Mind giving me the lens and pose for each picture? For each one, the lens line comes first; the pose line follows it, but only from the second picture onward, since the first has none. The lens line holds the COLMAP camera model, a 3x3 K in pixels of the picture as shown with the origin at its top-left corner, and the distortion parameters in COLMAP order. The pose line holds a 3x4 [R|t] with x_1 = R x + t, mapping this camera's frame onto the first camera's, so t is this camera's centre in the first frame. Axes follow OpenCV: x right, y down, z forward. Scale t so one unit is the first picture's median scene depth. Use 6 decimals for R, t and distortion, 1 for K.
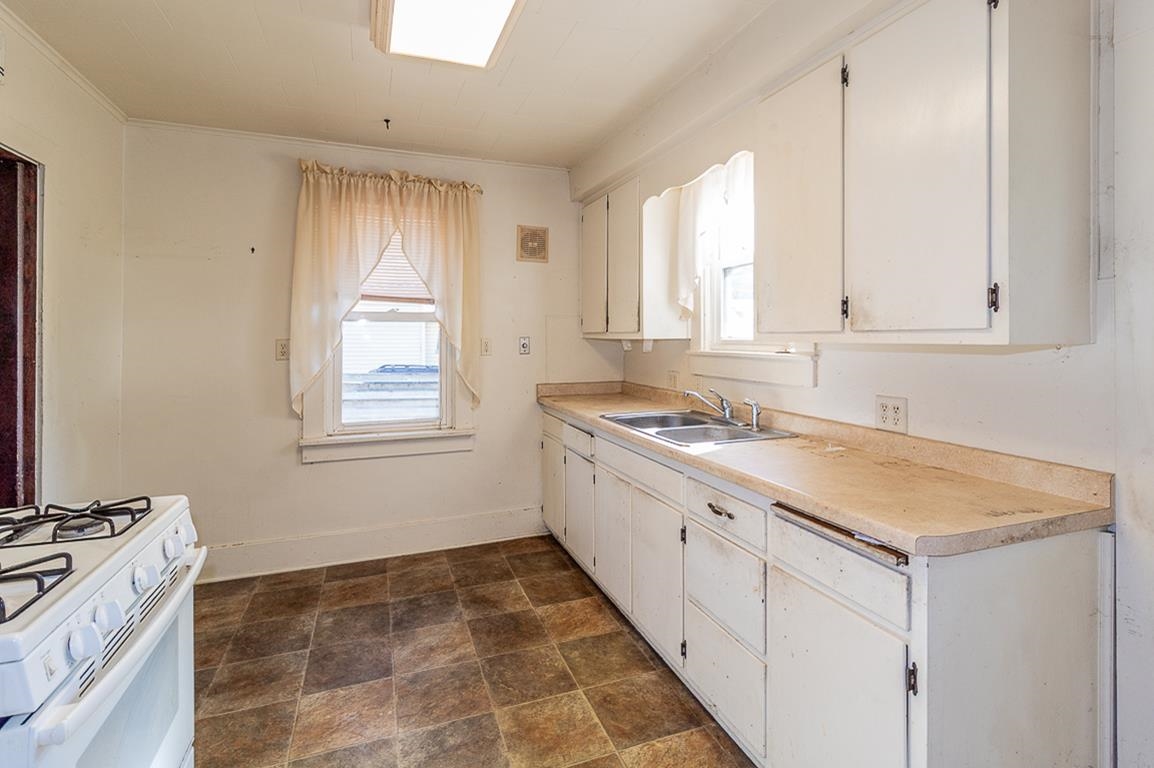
lens RADIAL K [[545.2, 0, 575.7], [0, 545.2, 336.3], [0, 0, 1]] dist [-0.000794, -0.000026]
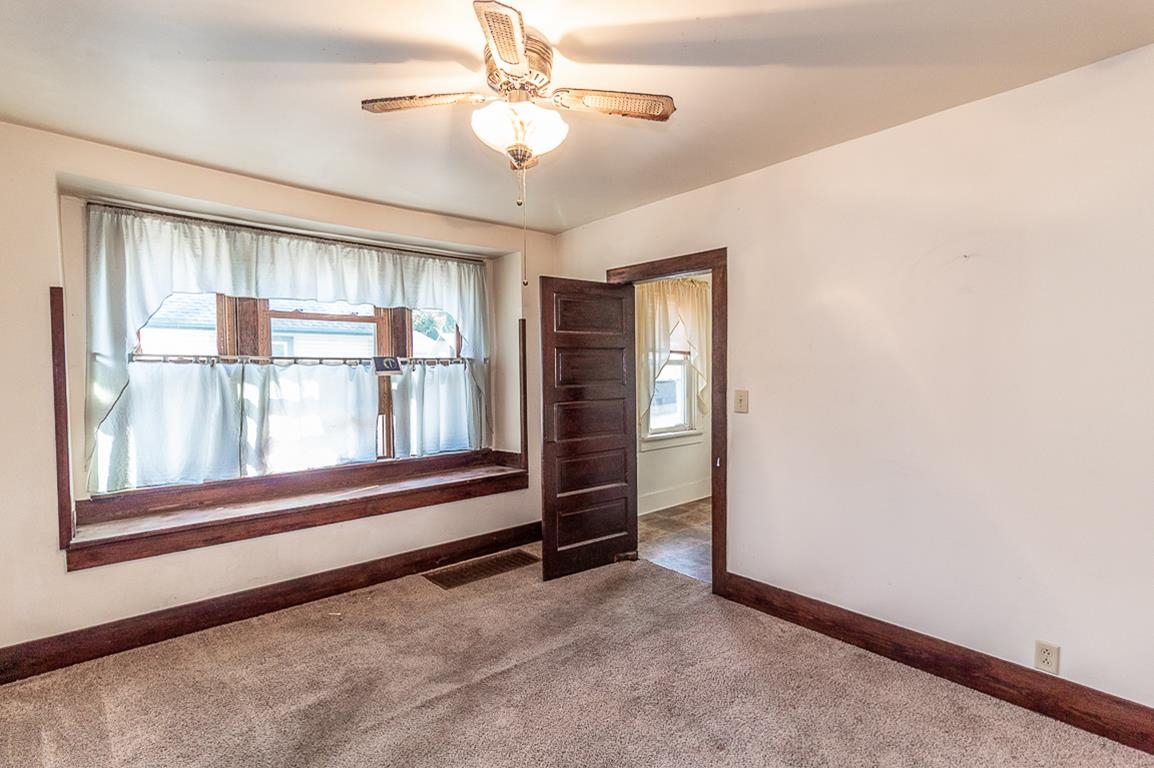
lens RADIAL K [[546.1, 0, 587.6], [0, 546.1, 387.5], [0, 0, 1]] dist [-0.000573, -0.000095]
pose [[0.933346, -0.014050, 0.358704, -1.466177], [0.002652, 0.999476, 0.032246, -0.019512], [-0.358969, -0.029146, 0.932894, -0.571201]]
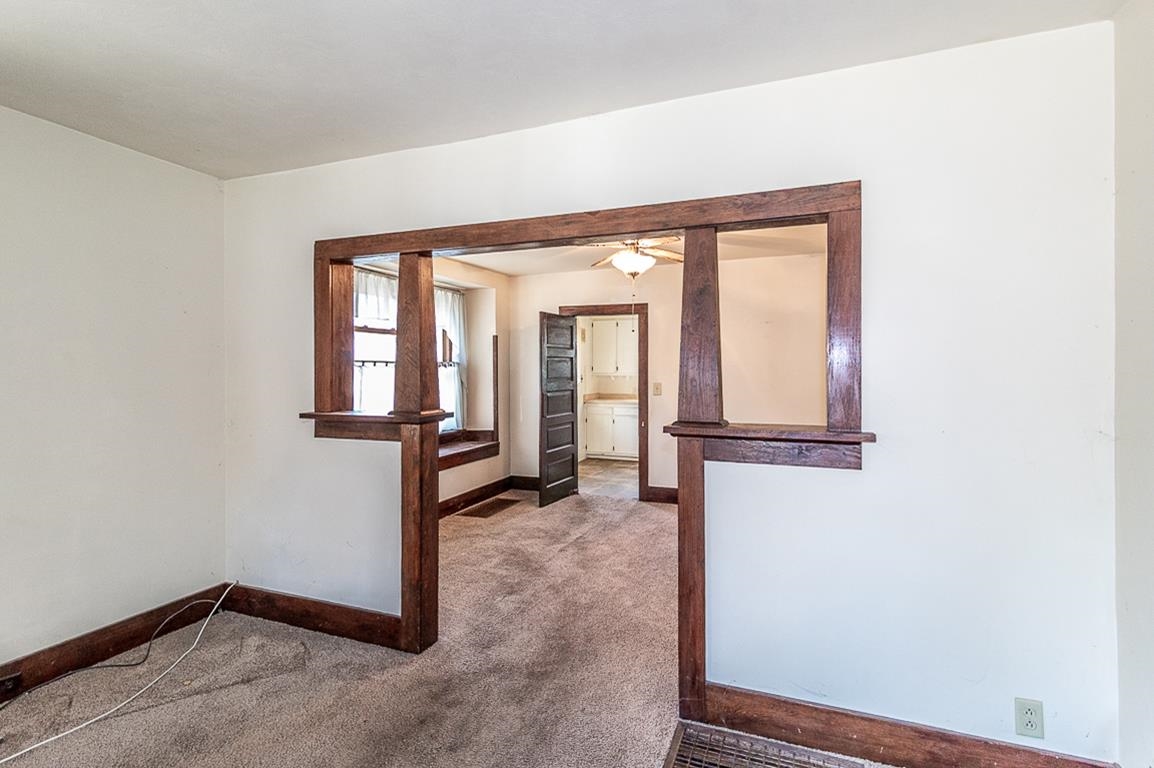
lens RADIAL K [[549.2, 0, 590.7], [0, 549.2, 369.9], [0, 0, 1]] dist [0.000900, 0.000268]
pose [[0.659229, 0.003891, 0.751932, -2.534629], [-0.001348, 0.999991, -0.003993, -0.016150], [-0.751941, 0.001619, 0.659228, -0.813059]]
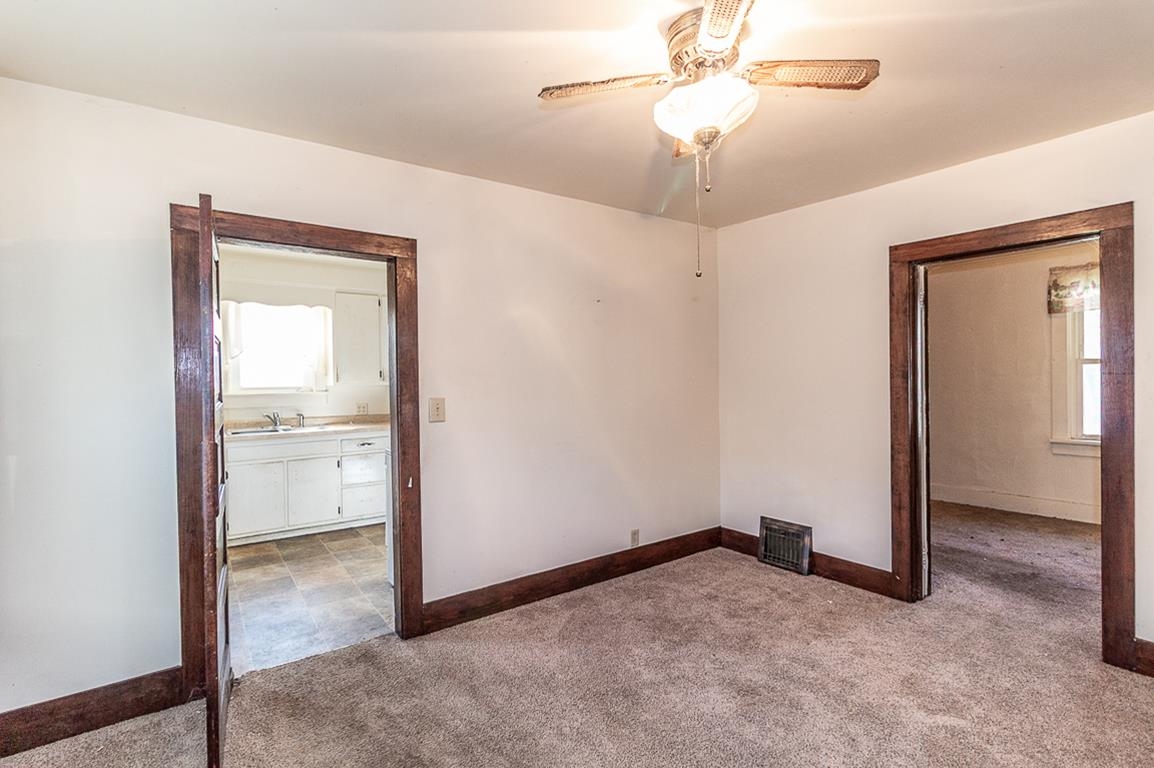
lens RADIAL K [[544.8, 0, 591.8], [0, 544.8, 382.3], [0, 0, 1]] dist [0.002927, 0.000517]
pose [[-0.277648, -0.005329, 0.960668, -1.876721], [0.015375, 0.999832, 0.009990, -0.011499], [-0.960560, 0.017544, -0.277520, 0.430576]]
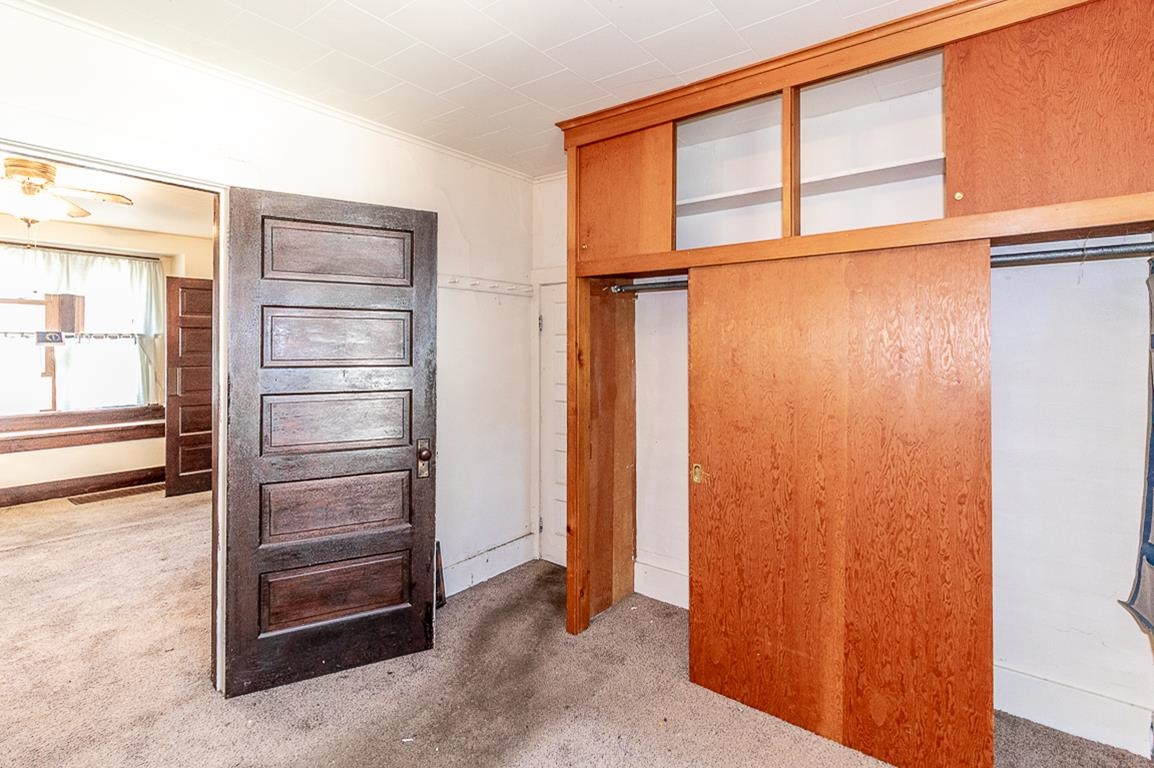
lens RADIAL K [[544.7, 0, 577.5], [0, 544.7, 345.4], [0, 0, 1]] dist [0.000747, 0.000075]
pose [[0.848132, 0.010091, 0.529688, -0.894231], [-0.009305, 0.999948, -0.004151, -0.018034], [-0.529703, -0.001409, 0.848182, -1.579833]]
